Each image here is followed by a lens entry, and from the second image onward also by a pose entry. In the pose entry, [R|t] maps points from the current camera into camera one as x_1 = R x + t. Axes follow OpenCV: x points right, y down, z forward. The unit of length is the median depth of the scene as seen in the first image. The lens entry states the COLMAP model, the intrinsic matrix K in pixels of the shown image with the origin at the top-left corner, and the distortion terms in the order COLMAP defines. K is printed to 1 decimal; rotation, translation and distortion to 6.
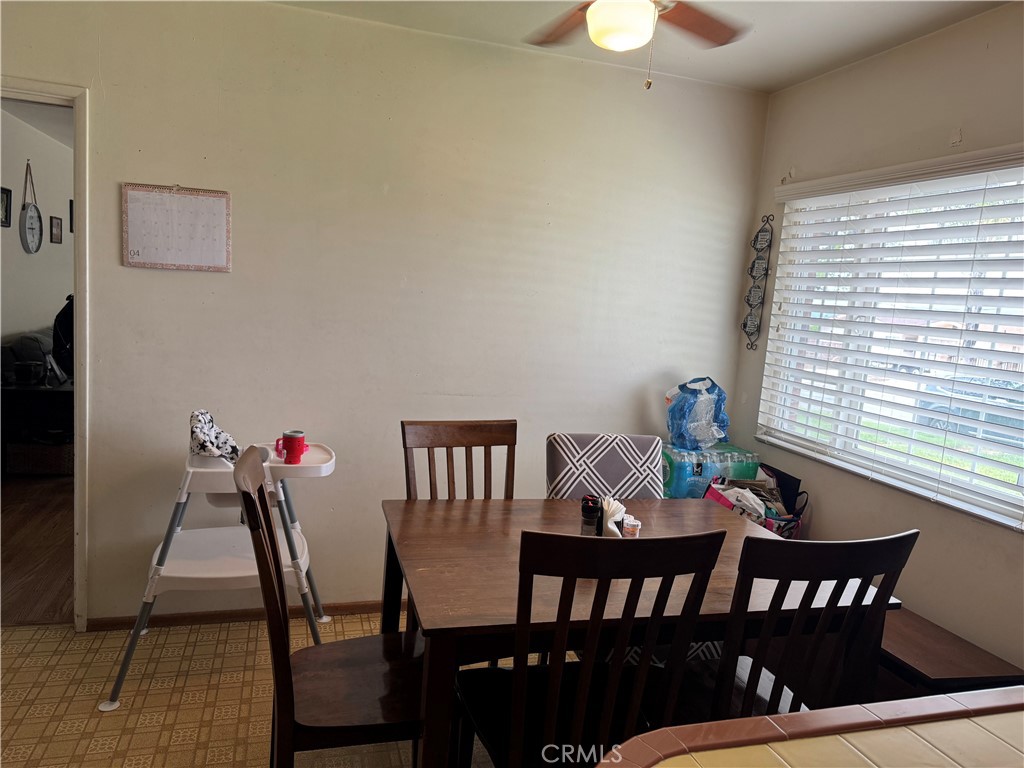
lens RADIAL K [[723.7, 0, 512.5], [0, 723.7, 385.5], [0, 0, 1]] dist [-0.007242, 0.003734]
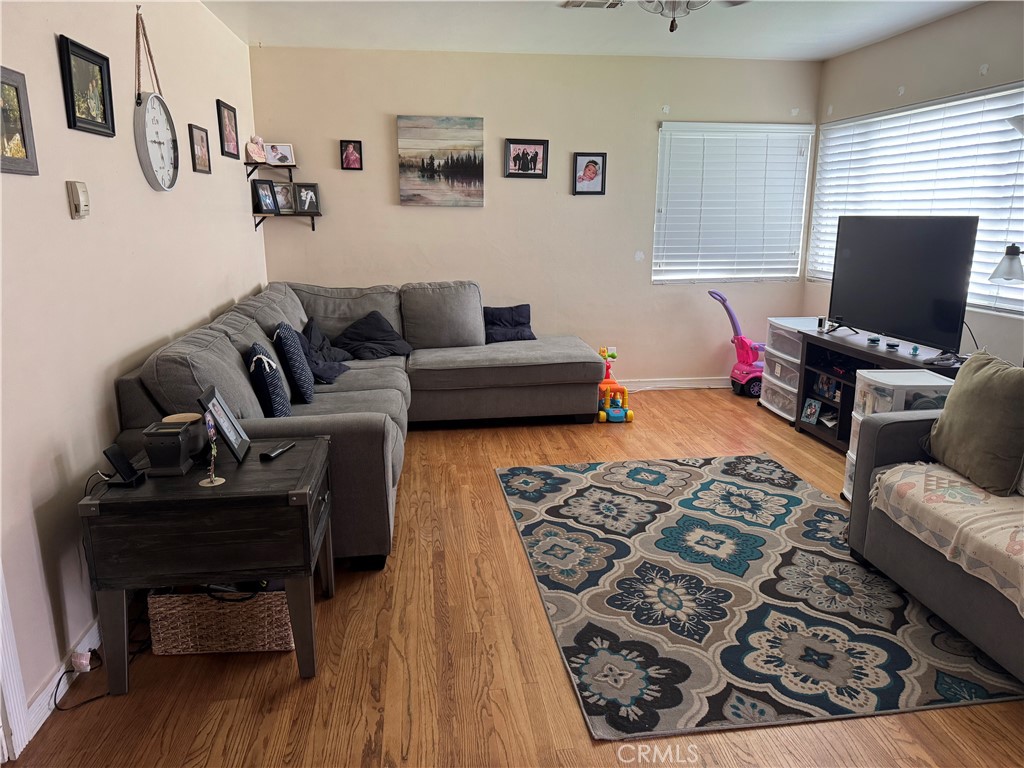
lens RADIAL K [[723.7, 0, 512.5], [0, 723.7, 383.6], [0, 0, 1]] dist [-0.007242, 0.003734]
pose [[0.983409, -0.039856, -0.176970, -0.265271], [0.056811, 0.994156, 0.091793, -0.061927], [0.172277, -0.100324, 0.979926, 0.416467]]
